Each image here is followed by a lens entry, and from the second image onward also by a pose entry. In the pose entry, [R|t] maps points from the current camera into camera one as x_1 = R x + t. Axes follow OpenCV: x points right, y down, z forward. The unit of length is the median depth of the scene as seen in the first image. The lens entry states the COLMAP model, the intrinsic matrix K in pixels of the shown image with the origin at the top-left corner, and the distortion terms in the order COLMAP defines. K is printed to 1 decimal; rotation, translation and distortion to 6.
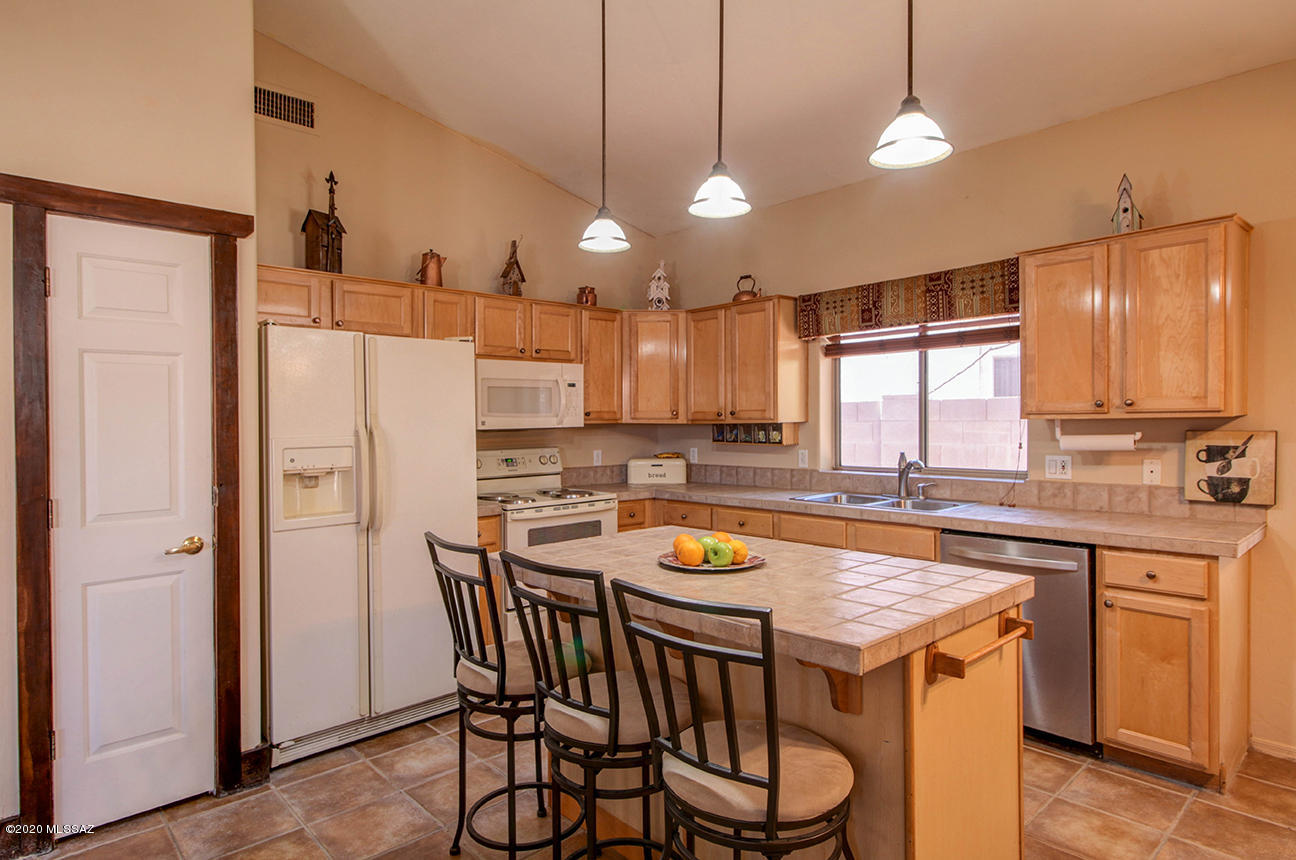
lens RADIAL K [[716.9, 0, 646.7], [0, 716.9, 429.6], [0, 0, 1]] dist [0.000068, -0.000226]
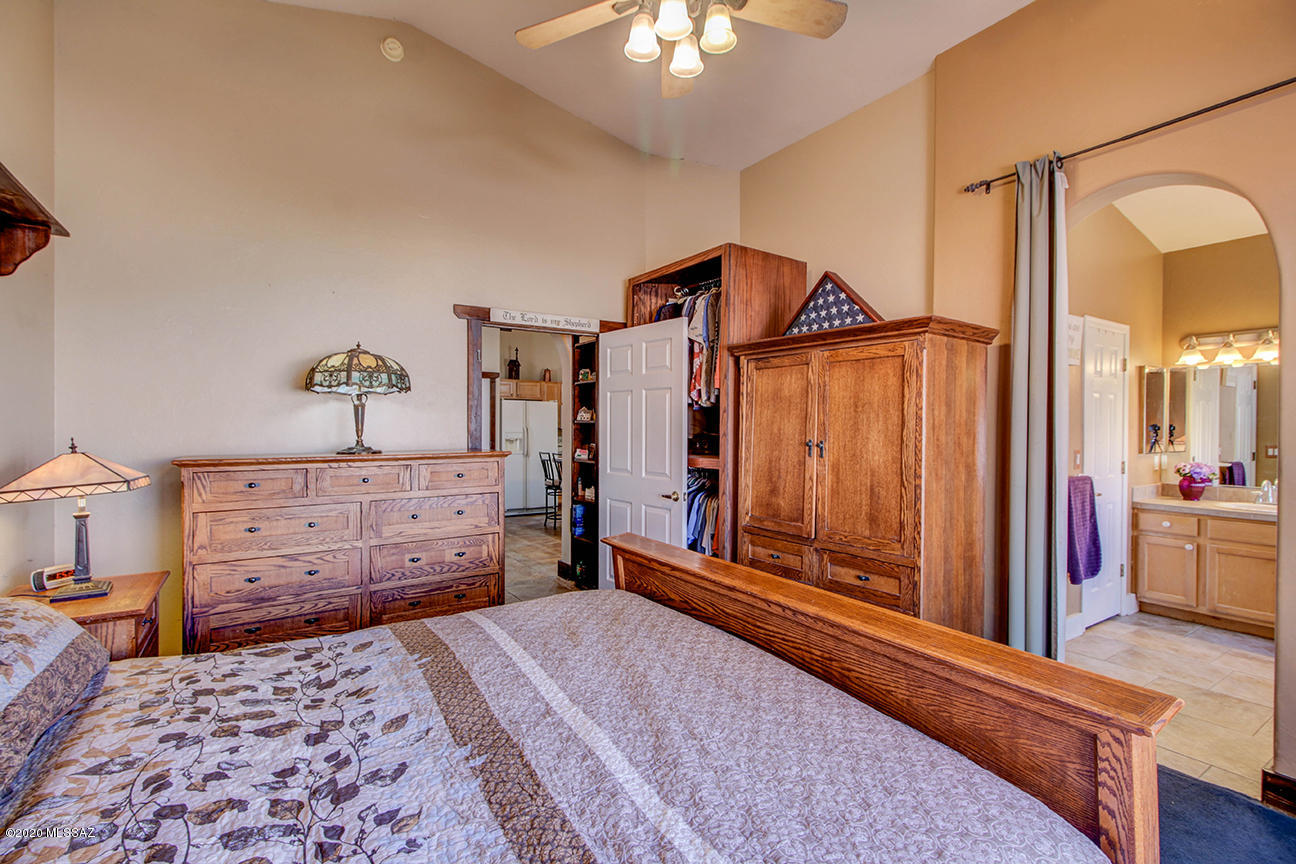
lens RADIAL K [[597.7, 0, 648.6], [0, 597.7, 431.1], [0, 0, 1]] dist [0.002929, -0.000882]
pose [[0.986895, 0.017567, -0.160402, 0.688345], [-0.017887, 0.999840, -0.000549, 0.005142], [0.160367, 0.003410, 0.987052, -1.838110]]
